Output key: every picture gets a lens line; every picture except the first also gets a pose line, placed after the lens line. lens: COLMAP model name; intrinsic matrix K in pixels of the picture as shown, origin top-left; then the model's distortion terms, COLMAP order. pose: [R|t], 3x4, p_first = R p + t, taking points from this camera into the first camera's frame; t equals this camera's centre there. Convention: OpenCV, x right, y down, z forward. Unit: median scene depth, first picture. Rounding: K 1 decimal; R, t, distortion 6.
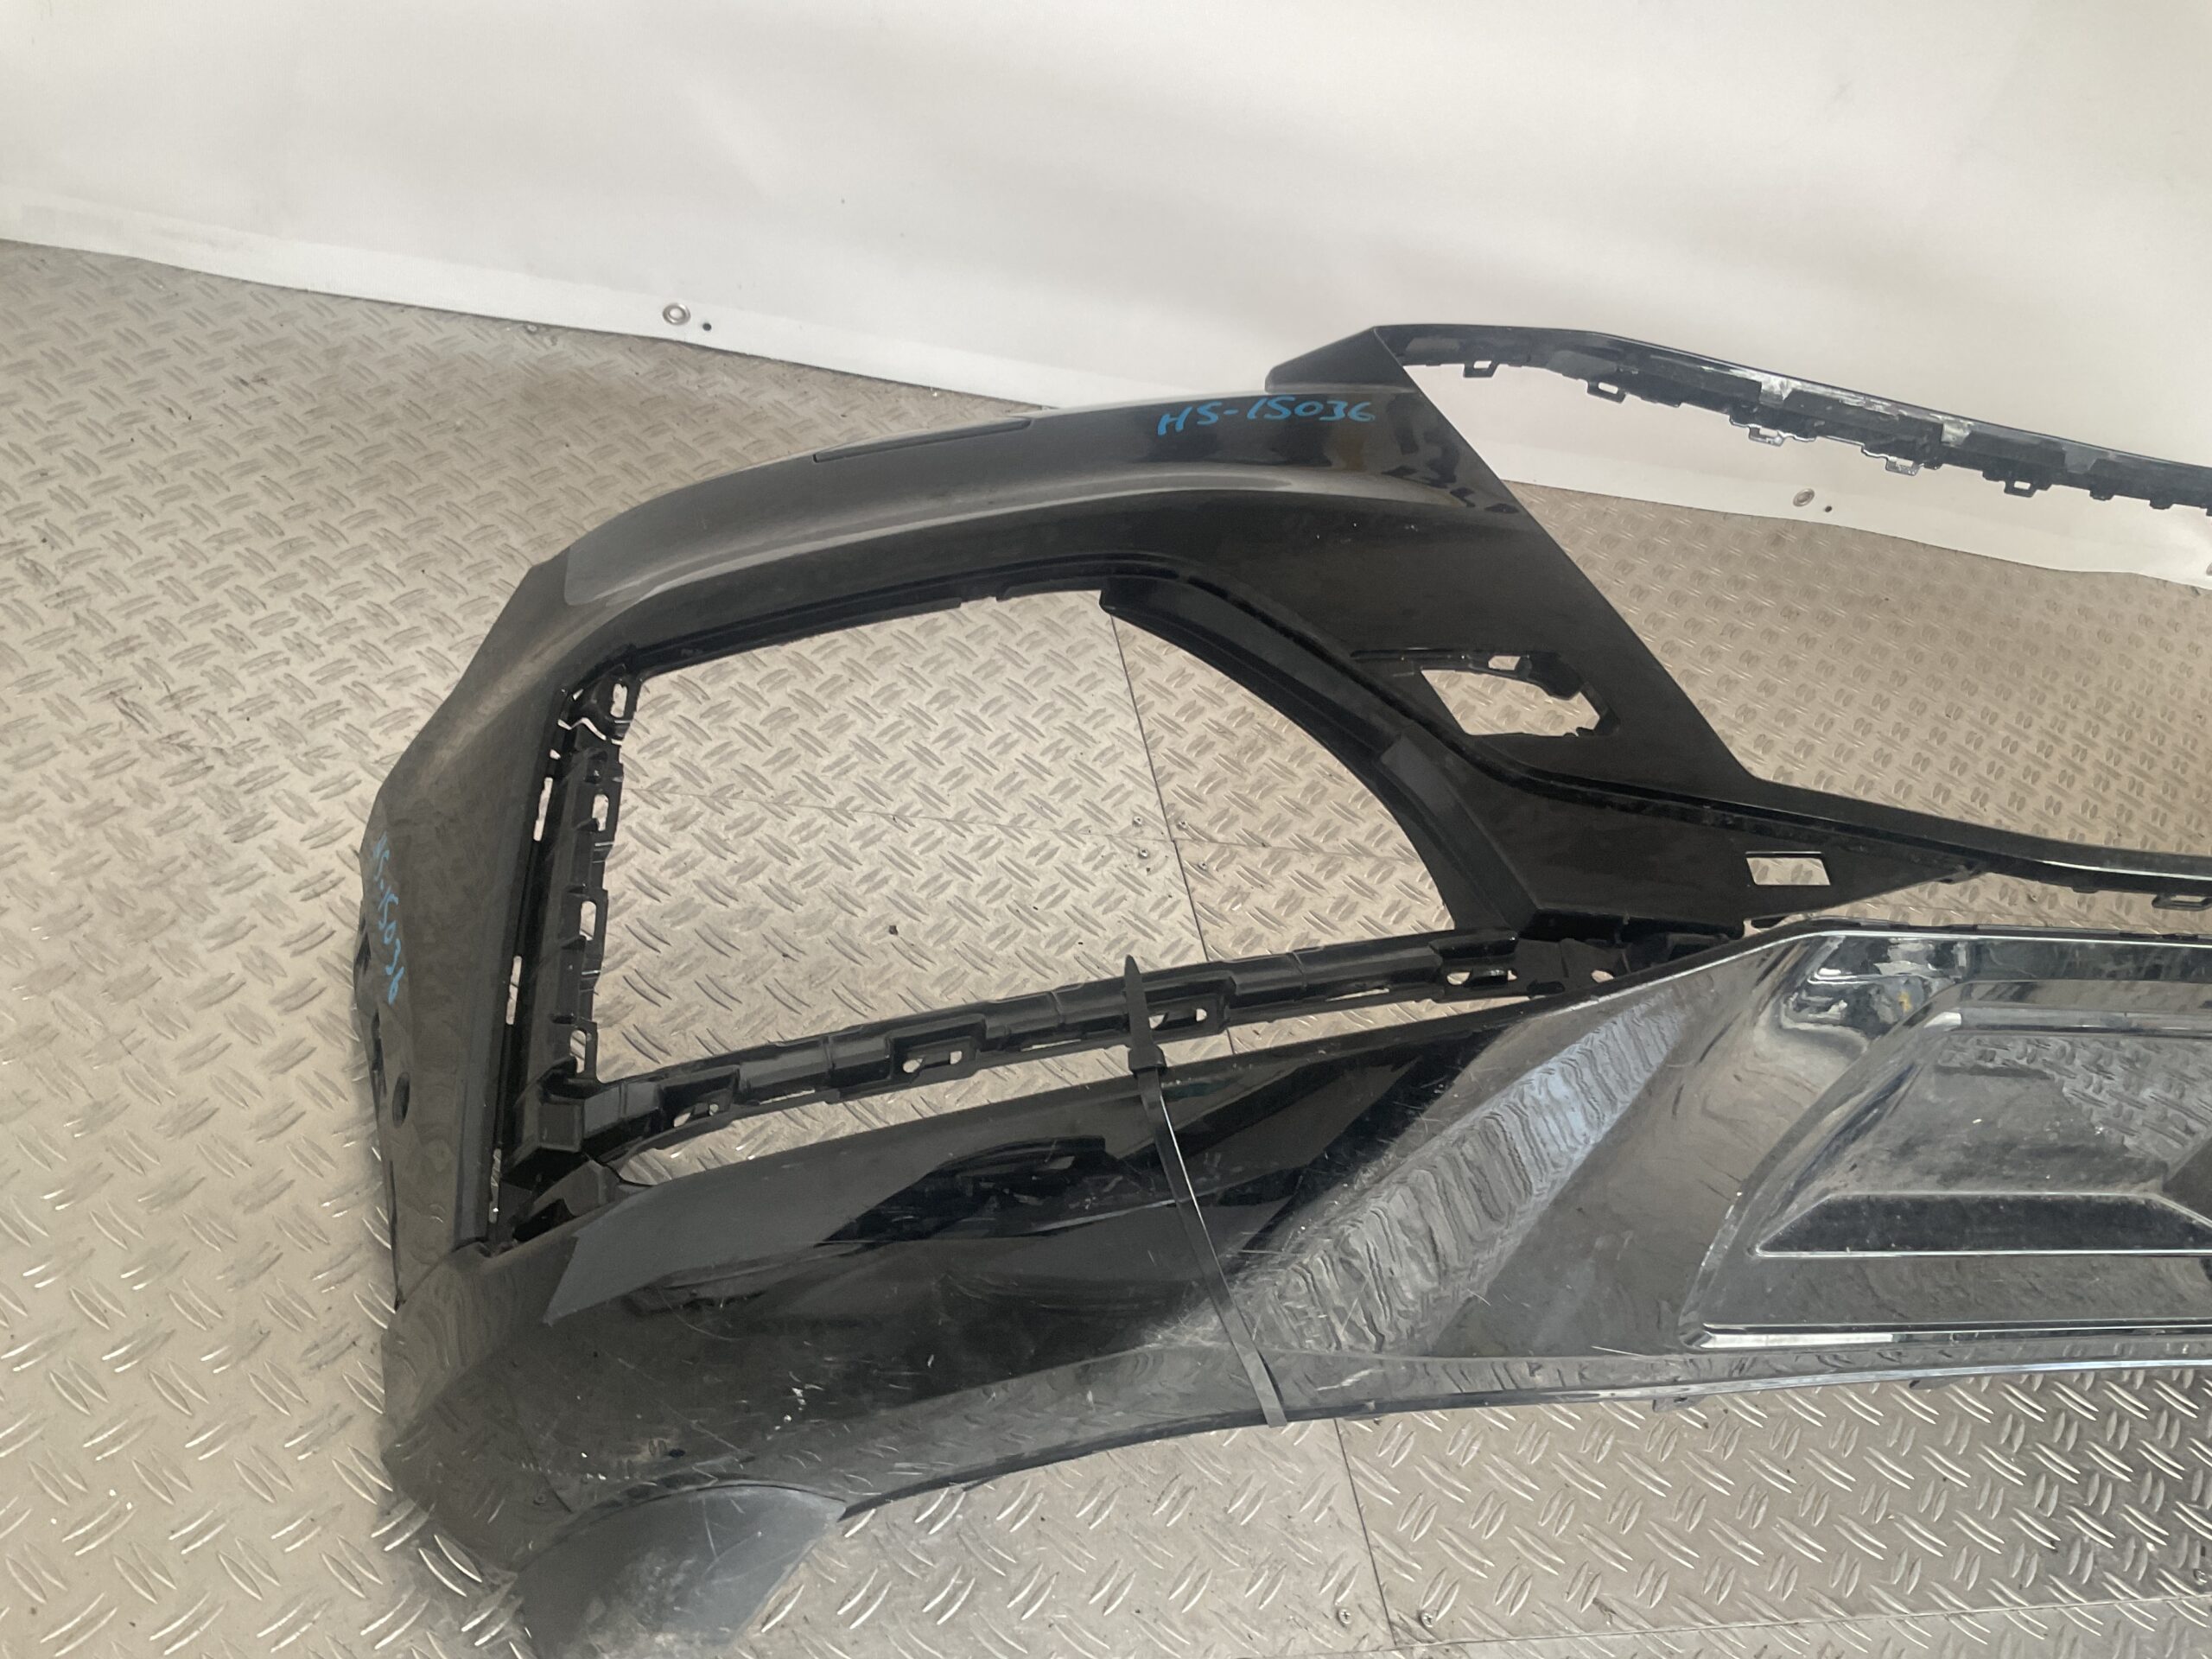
lens RADIAL K [[1814.3, 0, 1124.6], [0, 1814.3, 832.6], [0, 0, 1]] dist [0.109341, -0.224321]
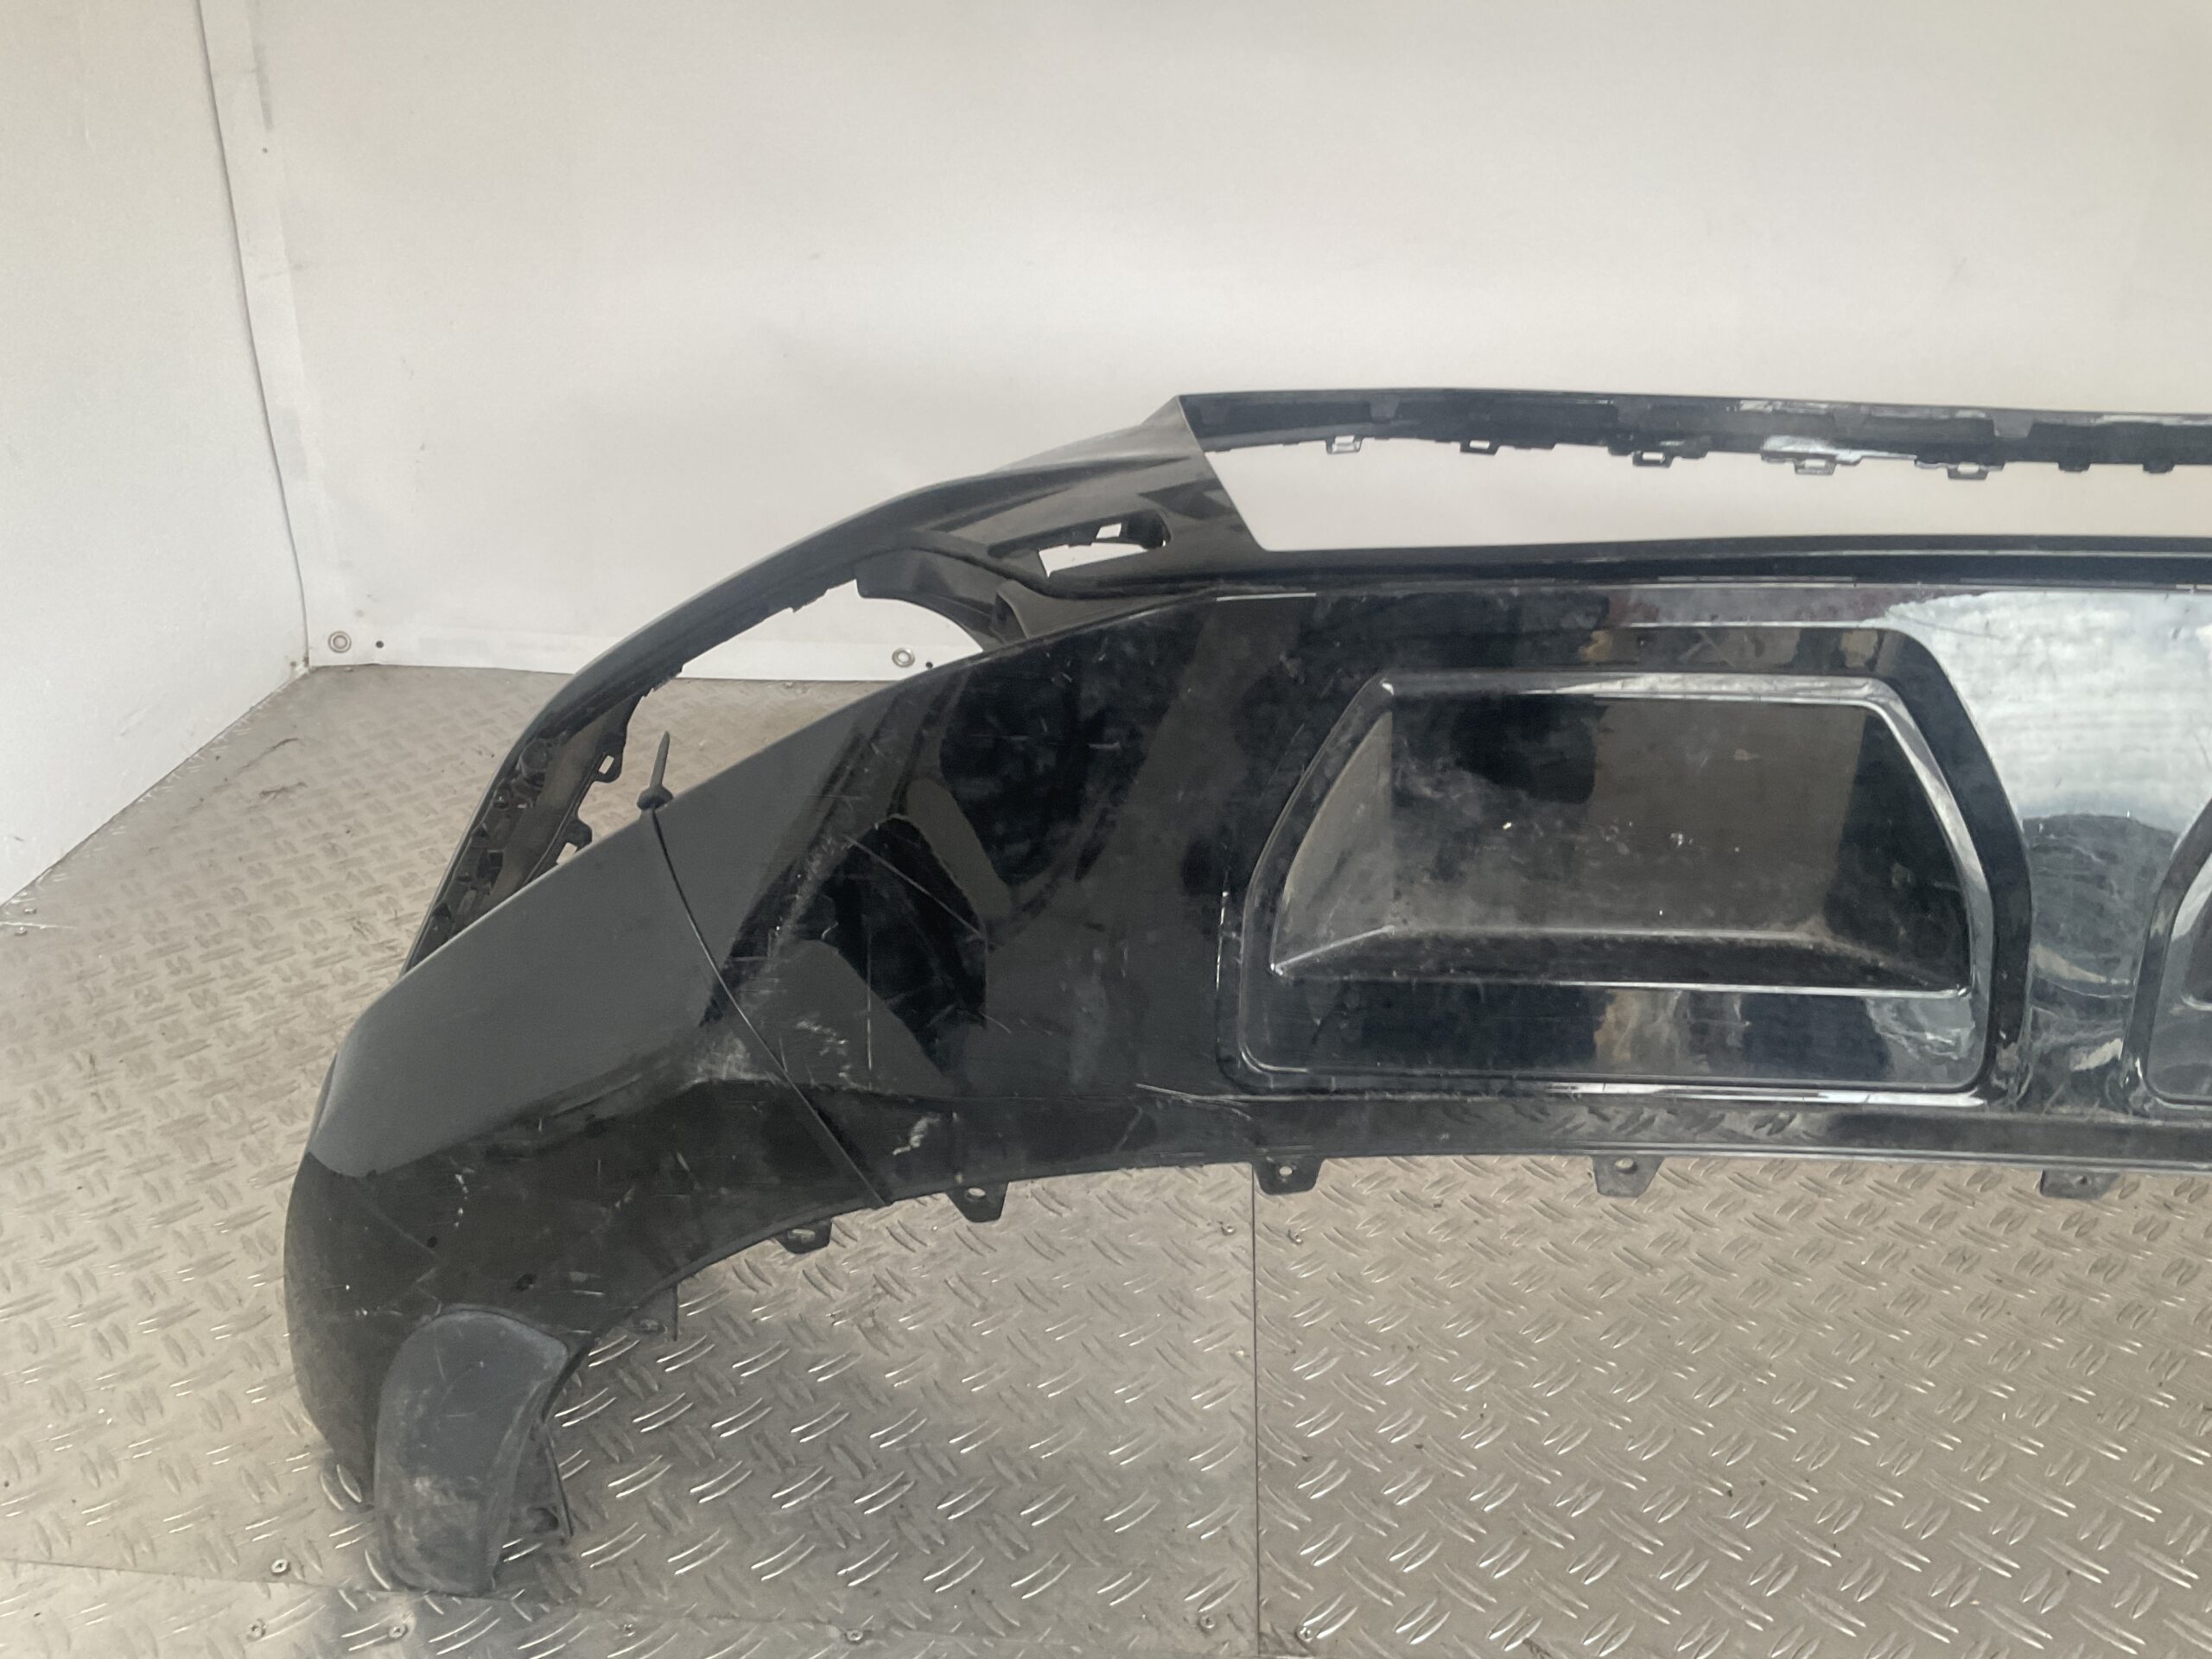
lens RADIAL K [[1823.6, 0, 1137.7], [0, 1823.6, 830.5], [0, 0, 1]] dist [0.078796, -0.153793]
pose [[0.938481, -0.137671, -0.316702, 0.412859], [0.032141, 0.947938, -0.316828, 0.324558], [0.343832, 0.287158, 0.894047, 0.045163]]
